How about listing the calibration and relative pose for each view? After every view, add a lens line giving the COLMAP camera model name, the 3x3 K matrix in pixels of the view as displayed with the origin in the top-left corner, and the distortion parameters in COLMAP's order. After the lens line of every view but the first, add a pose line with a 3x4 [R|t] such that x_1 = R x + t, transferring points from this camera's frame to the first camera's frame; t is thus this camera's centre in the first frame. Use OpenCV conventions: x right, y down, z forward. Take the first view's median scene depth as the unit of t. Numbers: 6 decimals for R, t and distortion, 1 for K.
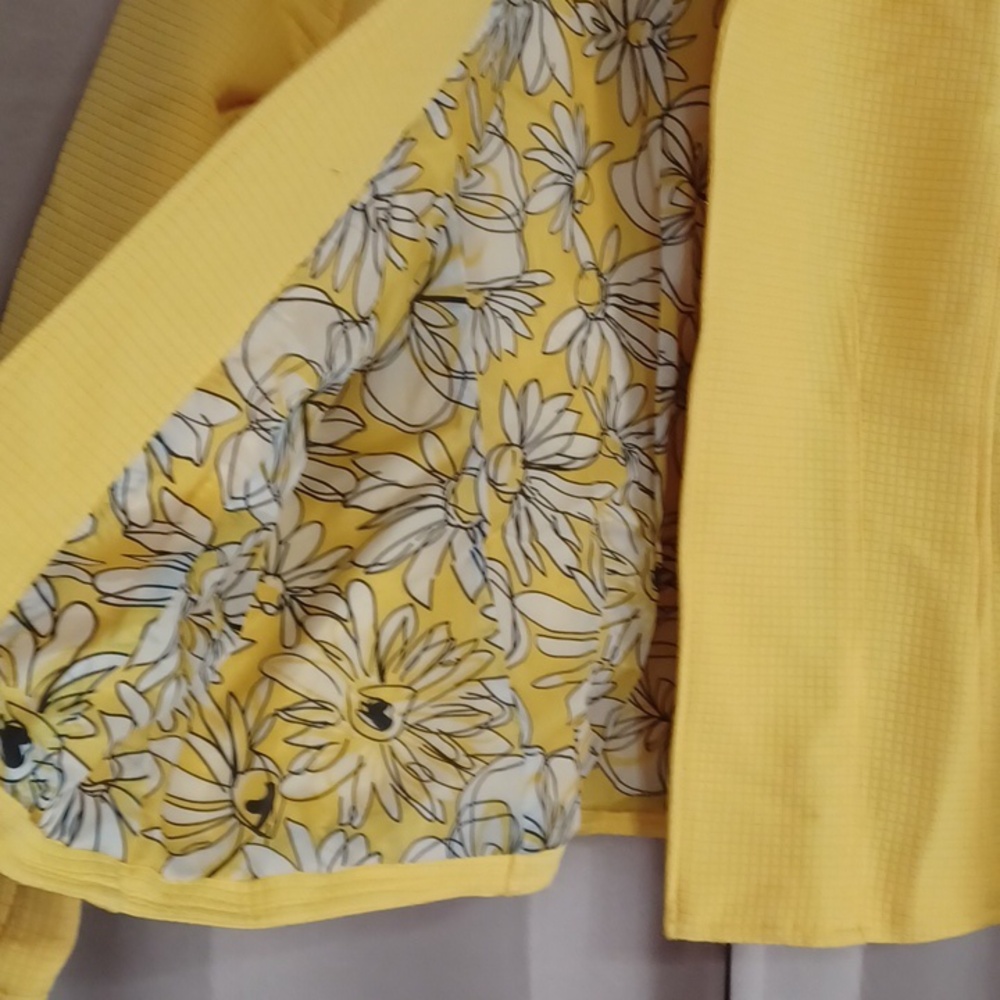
lens RADIAL K [[1643.7, 0, 470.3], [0, 1643.7, 477.0], [0, 0, 1]] dist [0.088484, 0.000000]
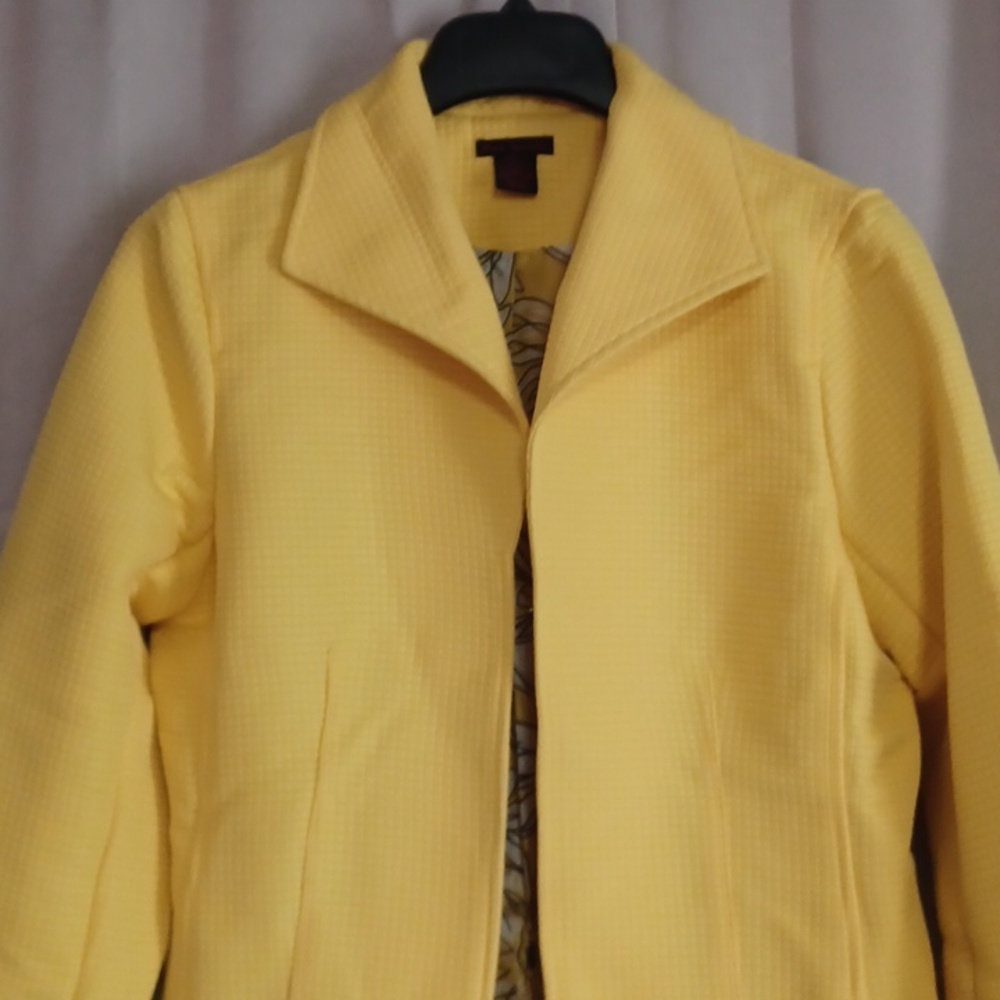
lens RADIAL K [[1643.7, 0, 484.2], [0, 1643.7, 495.3], [0, 0, 1]] dist [0.088484, 0.000000]
pose [[0.981084, -0.078976, -0.176741, 0.288986], [0.055820, 0.989629, -0.132357, -0.091681], [0.185361, 0.119987, 0.975318, -0.053992]]
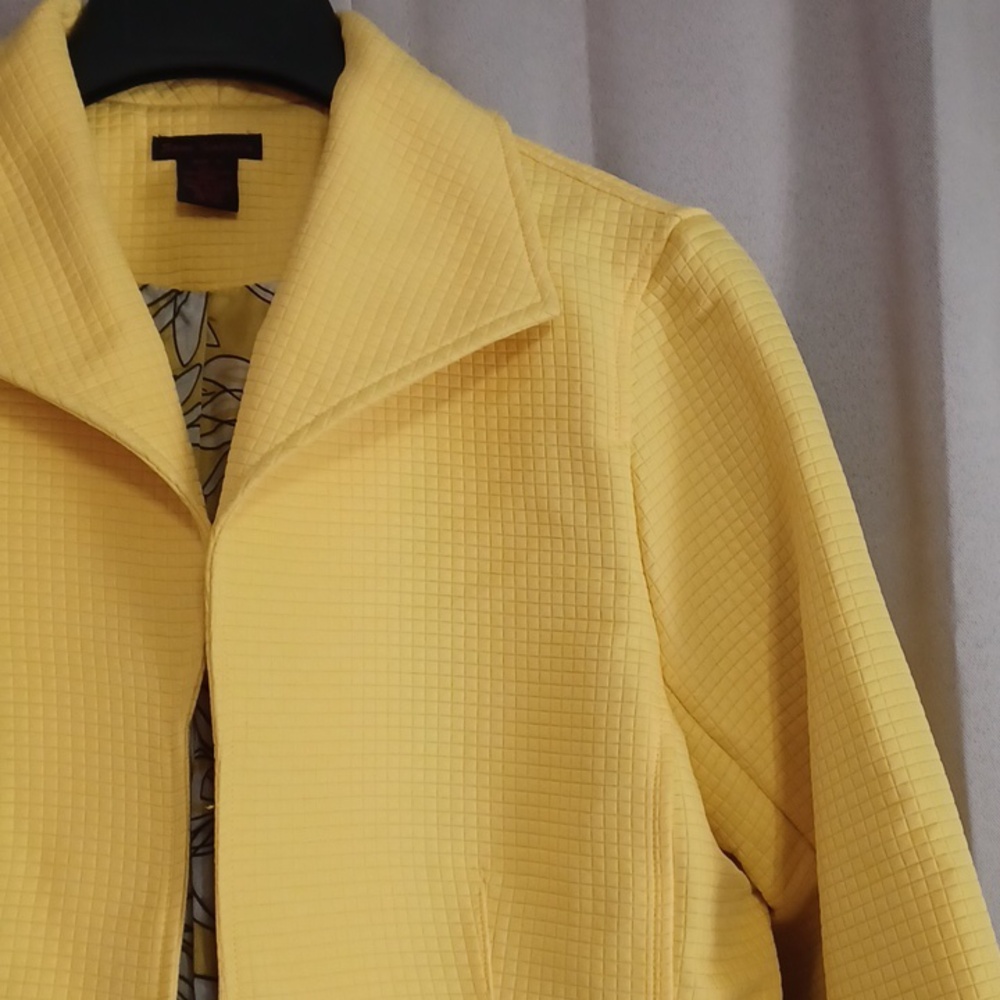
lens RADIAL K [[1643.7, 0, 479.4], [0, 1643.7, 487.5], [0, 0, 1]] dist [0.088484, 0.000000]
pose [[0.993013, -0.094642, -0.070484, 0.302072], [0.077269, 0.972931, -0.217795, -0.125266], [0.089189, 0.210827, 0.973446, 0.266227]]
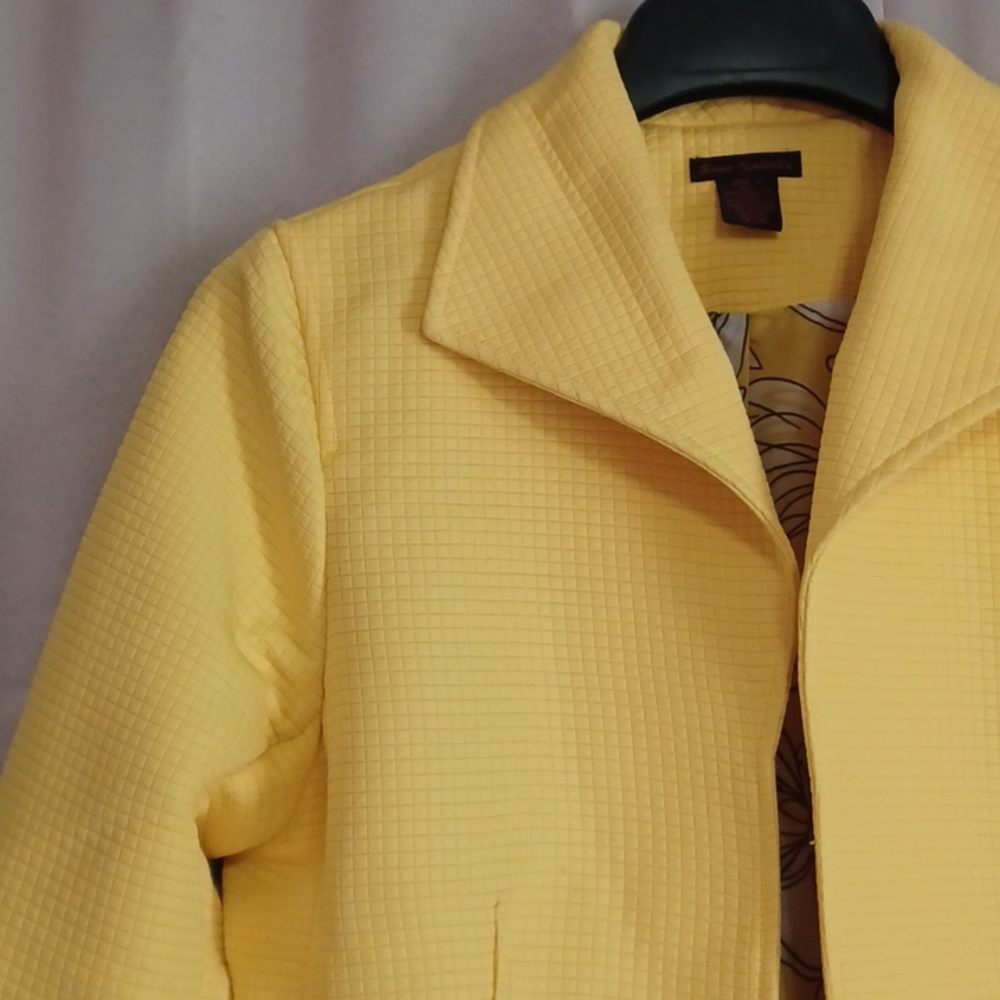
lens RADIAL K [[1643.7, 0, 475.2], [0, 1643.7, 491.2], [0, 0, 1]] dist [0.088484, 0.000000]
pose [[0.975697, -0.101928, -0.193974, 0.146332], [0.055763, 0.971580, -0.230050, -0.145373], [0.211910, 0.213642, 0.953651, 0.254200]]
